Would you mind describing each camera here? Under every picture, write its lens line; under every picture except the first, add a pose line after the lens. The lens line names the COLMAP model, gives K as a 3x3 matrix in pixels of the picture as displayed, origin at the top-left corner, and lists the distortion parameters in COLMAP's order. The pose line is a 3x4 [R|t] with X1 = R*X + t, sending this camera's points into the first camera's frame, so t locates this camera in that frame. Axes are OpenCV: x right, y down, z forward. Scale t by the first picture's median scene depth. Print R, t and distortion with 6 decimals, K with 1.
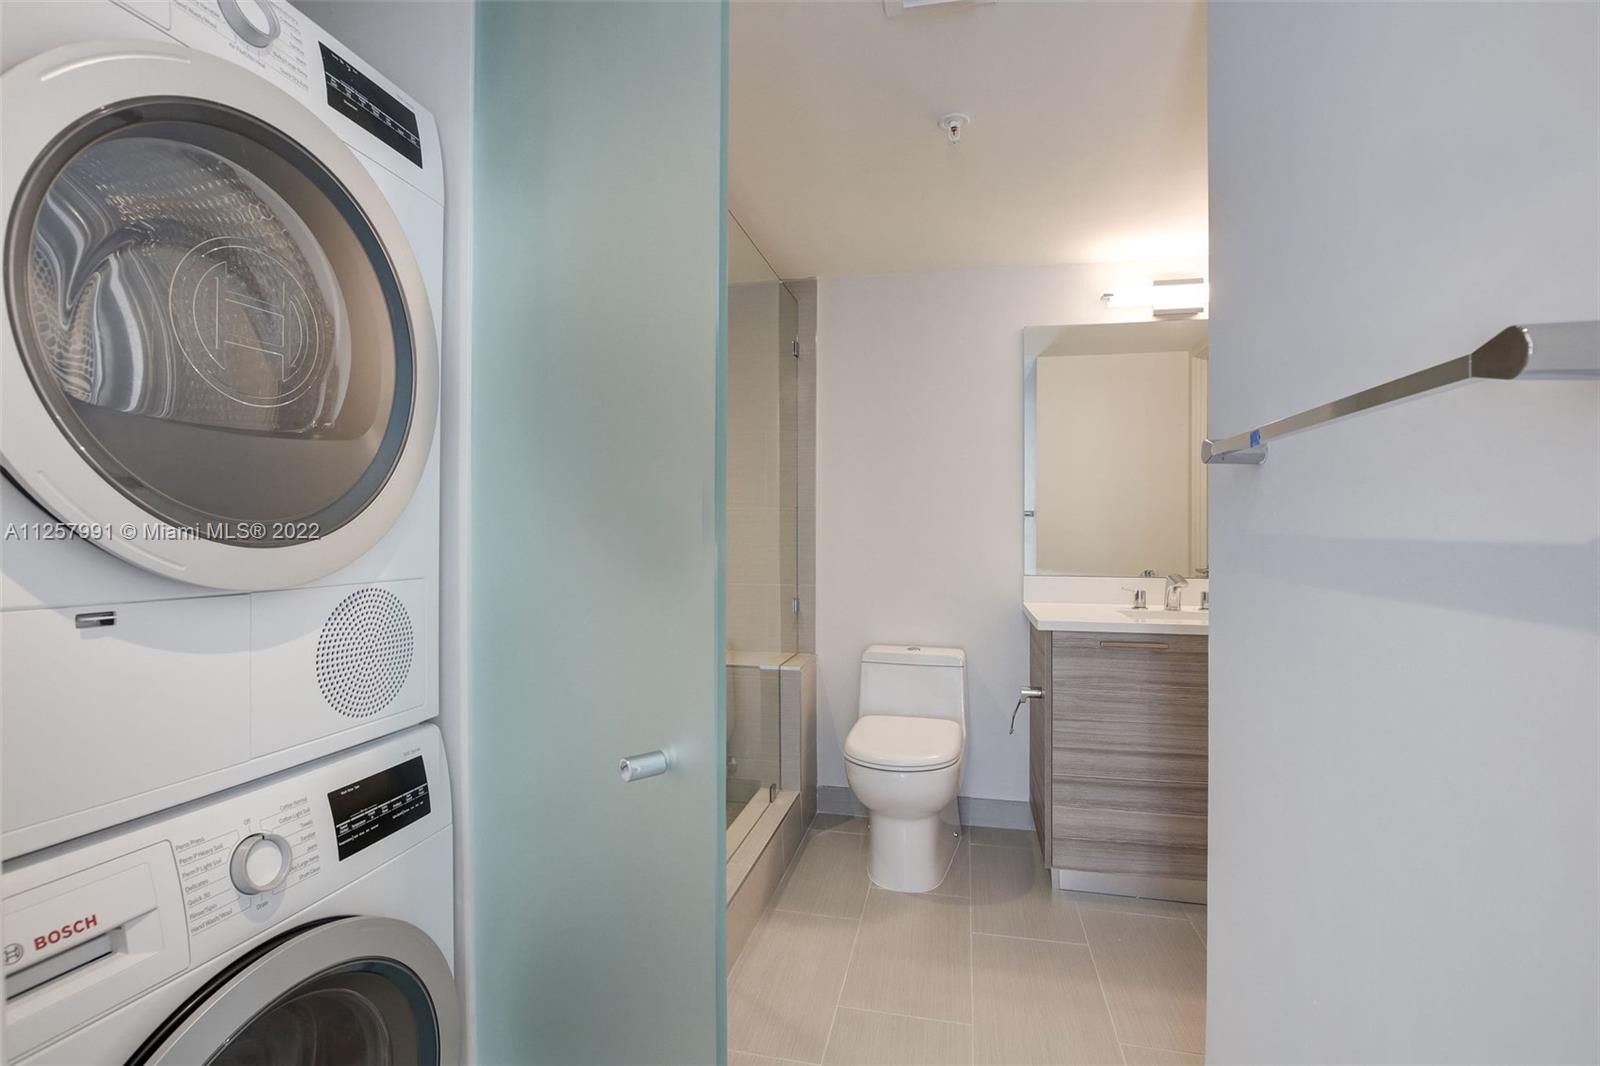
lens RADIAL K [[749.9, 0, 800.0], [0, 749.9, 533.0], [0, 0, 1]] dist [0.000763, 0.000094]
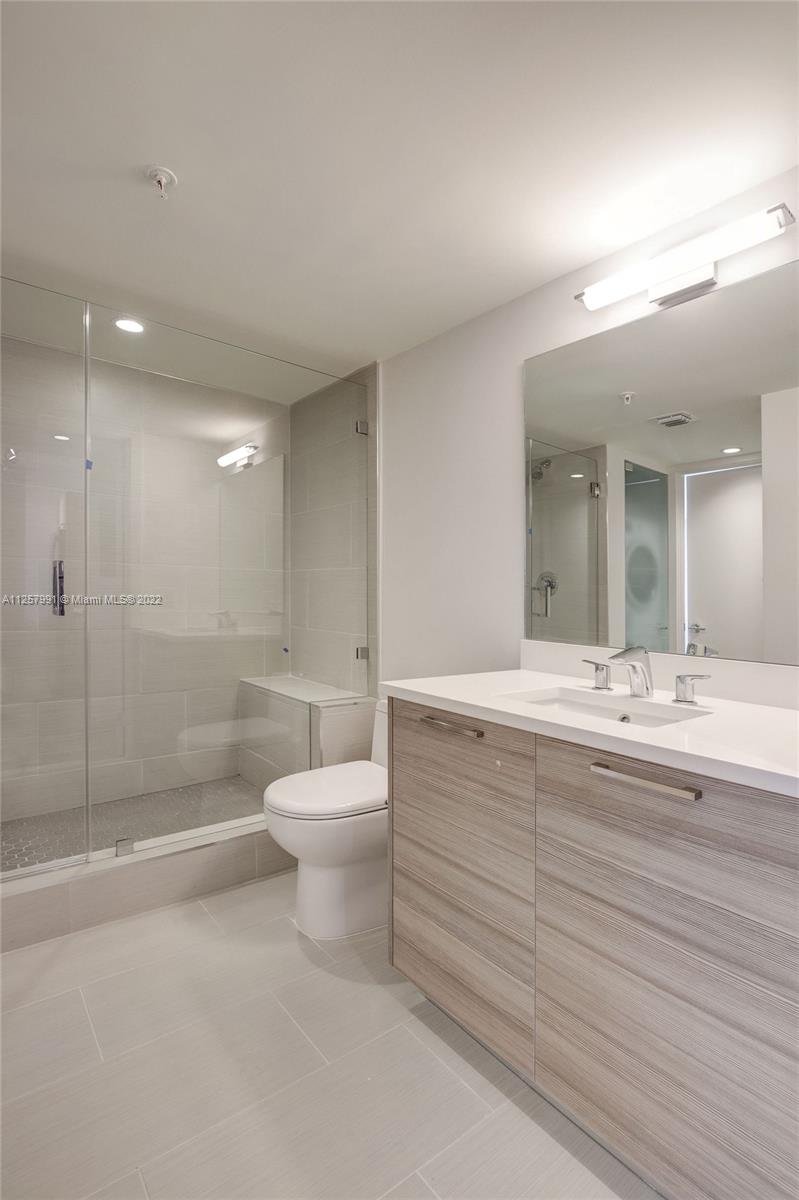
lens RADIAL K [[562.4, 0, 399.5], [0, 562.4, 600.0], [0, 0, 1]] dist [0.000763, 0.000094]
pose [[0.781758, 0.019053, -0.623291, 0.756791], [-0.019549, 0.999791, 0.006043, 0.011001], [0.623275, 0.007460, 0.781967, 0.487857]]
